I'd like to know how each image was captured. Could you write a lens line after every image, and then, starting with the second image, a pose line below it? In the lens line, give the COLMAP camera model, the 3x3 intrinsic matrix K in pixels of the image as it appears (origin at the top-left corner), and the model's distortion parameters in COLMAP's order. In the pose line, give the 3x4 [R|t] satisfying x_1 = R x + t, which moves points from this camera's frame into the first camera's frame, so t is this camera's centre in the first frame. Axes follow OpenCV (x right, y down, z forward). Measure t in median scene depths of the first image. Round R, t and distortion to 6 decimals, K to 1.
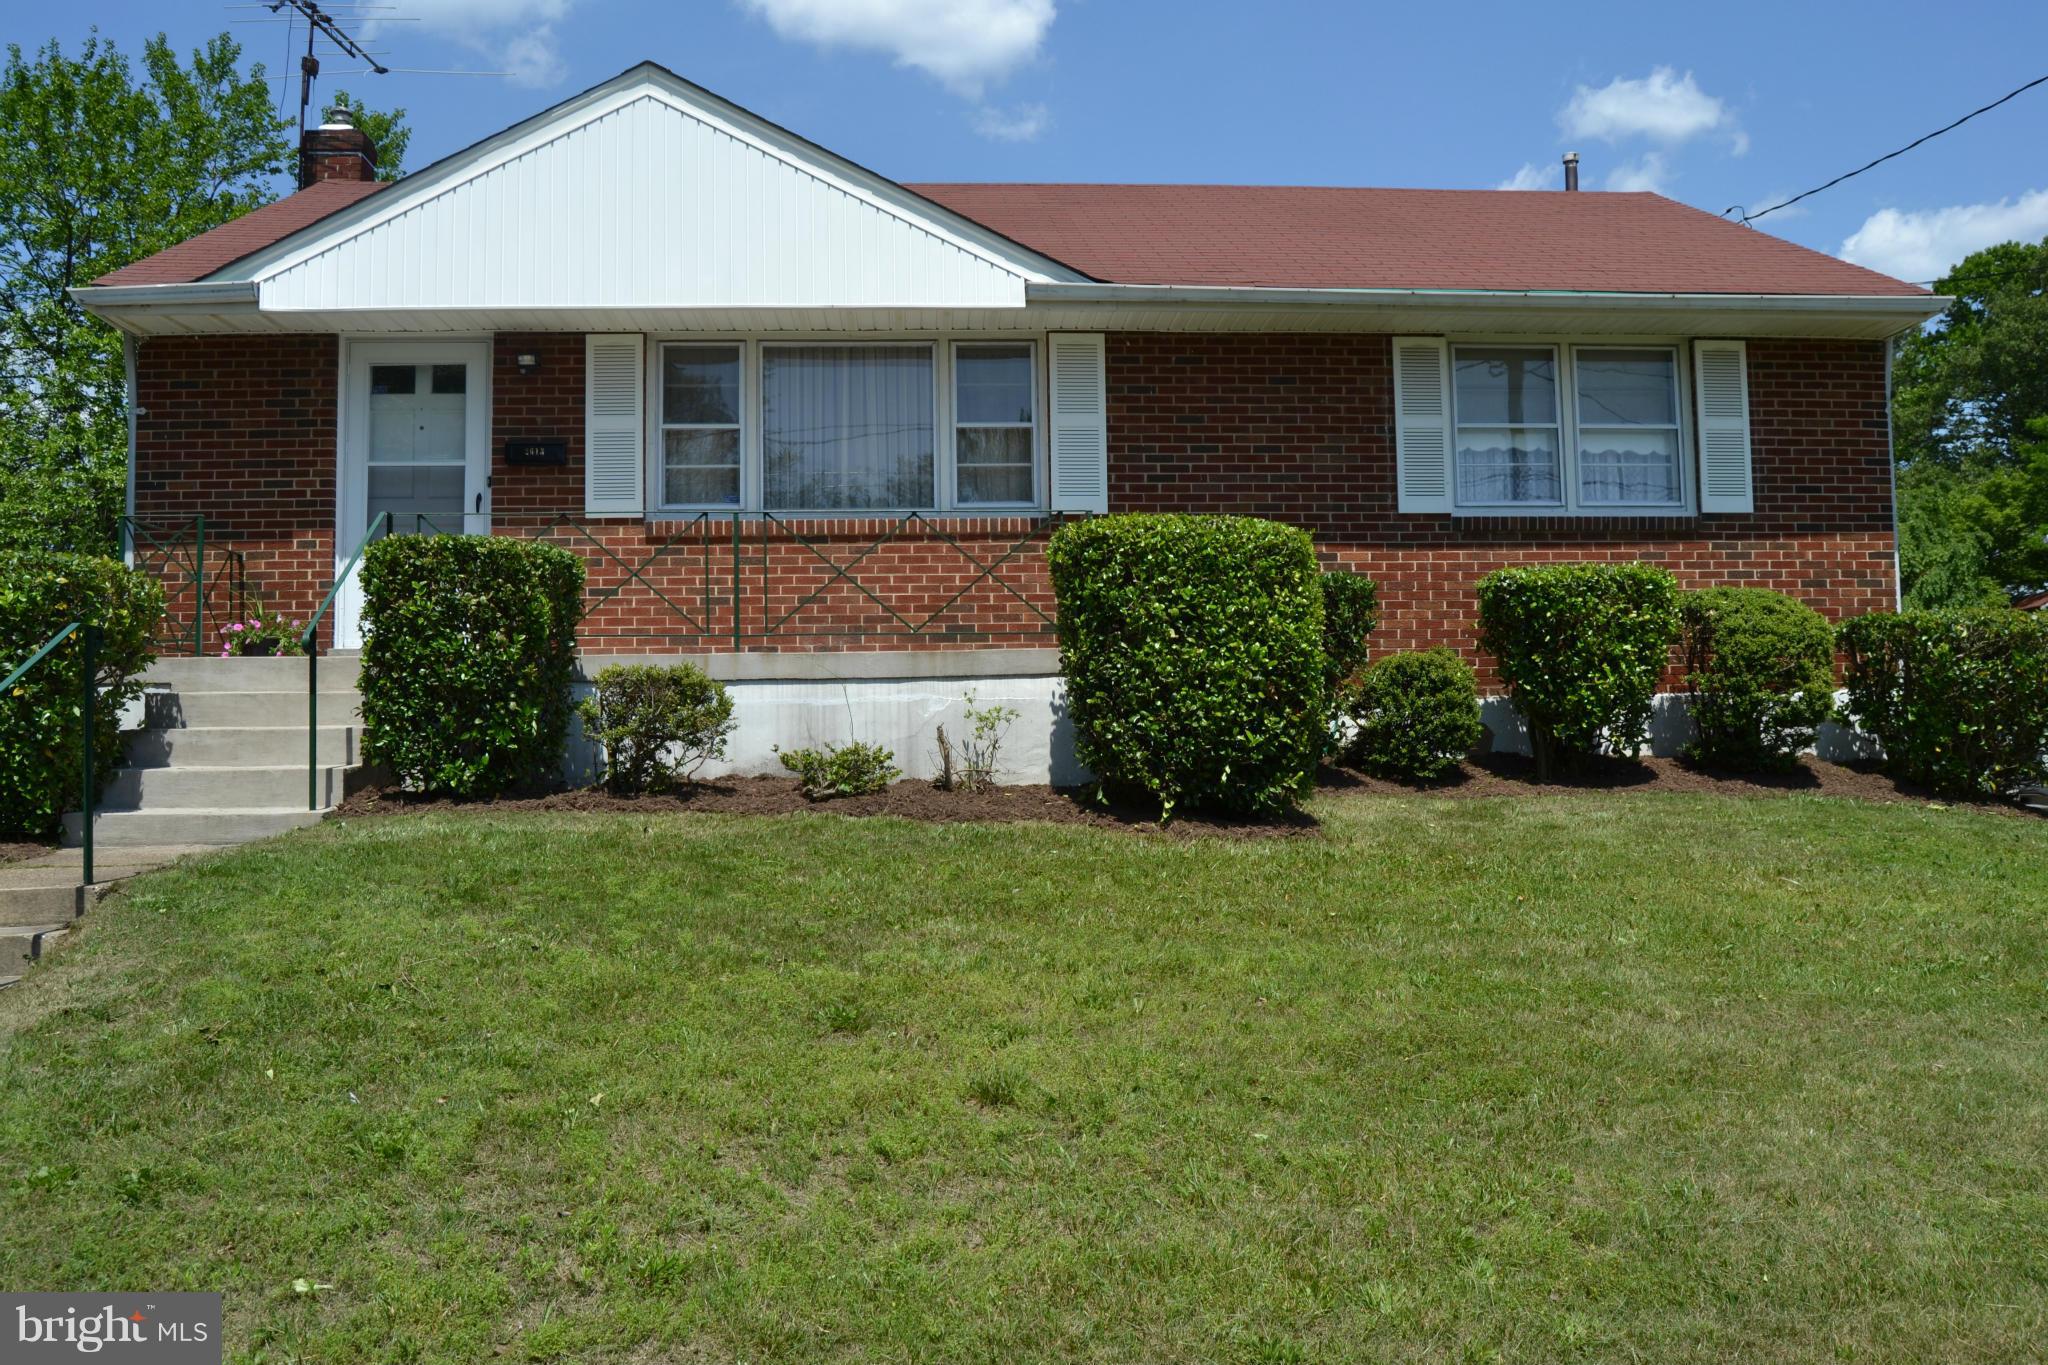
lens RADIAL K [[1729.4, 0, 1024.0], [0, 1729.4, 682.5], [0, 0, 1]] dist [-0.094348, 0.043409]
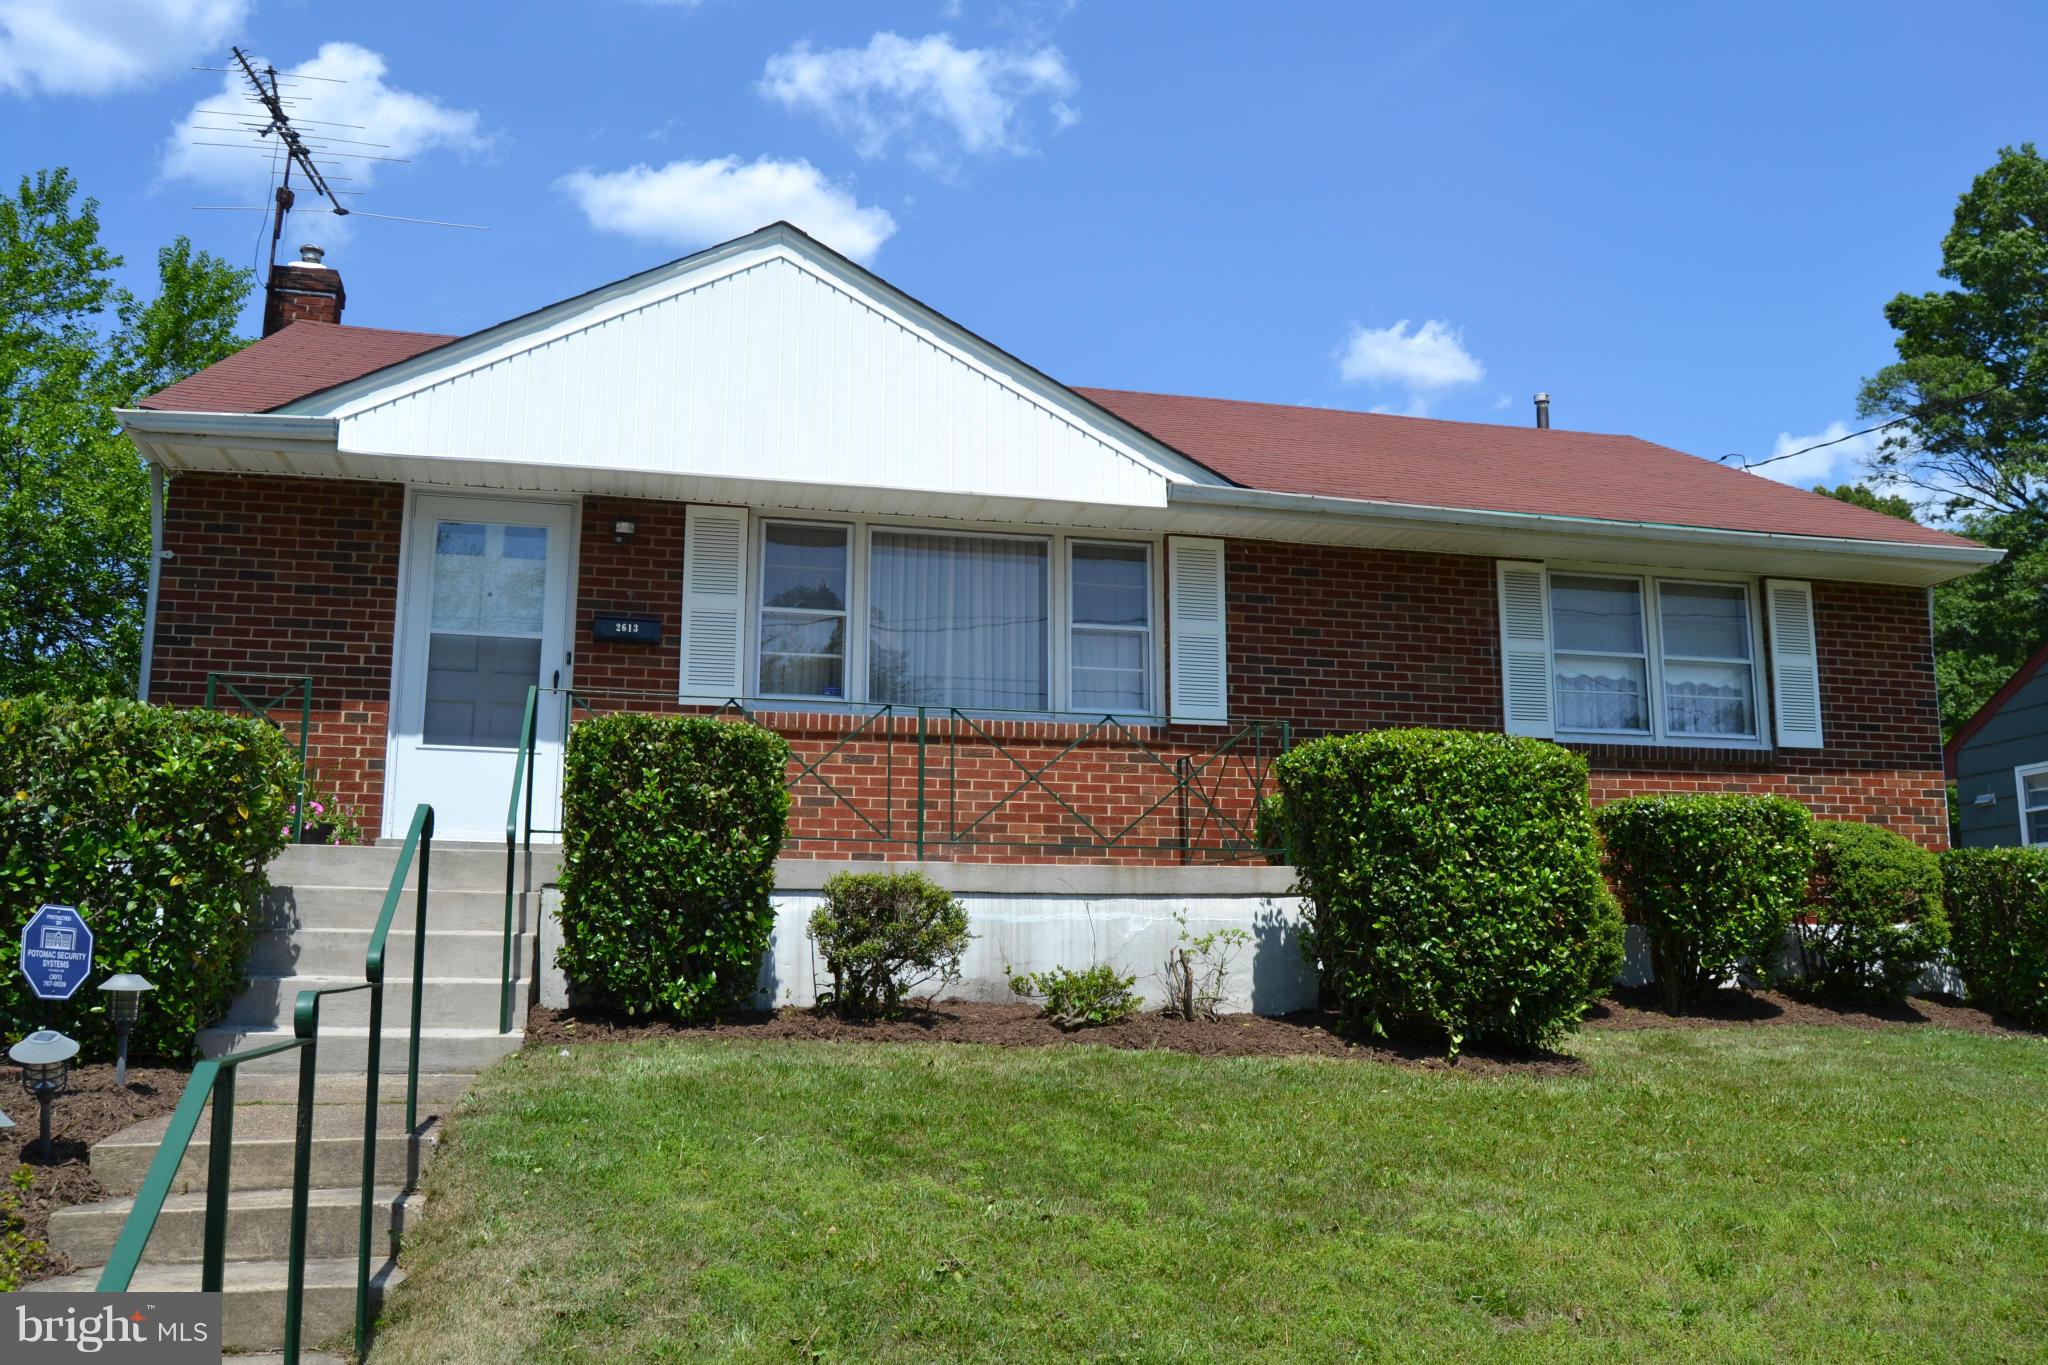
lens RADIAL K [[1729.4, 0, 1024.0], [0, 1729.4, 682.5], [0, 0, 1]] dist [-0.094348, 0.043409]
pose [[0.985164, 0.047448, 0.164924, -0.239688], [-0.027108, 0.991979, -0.123460, 0.000096], [-0.169459, 0.117158, 0.978549, 0.084409]]
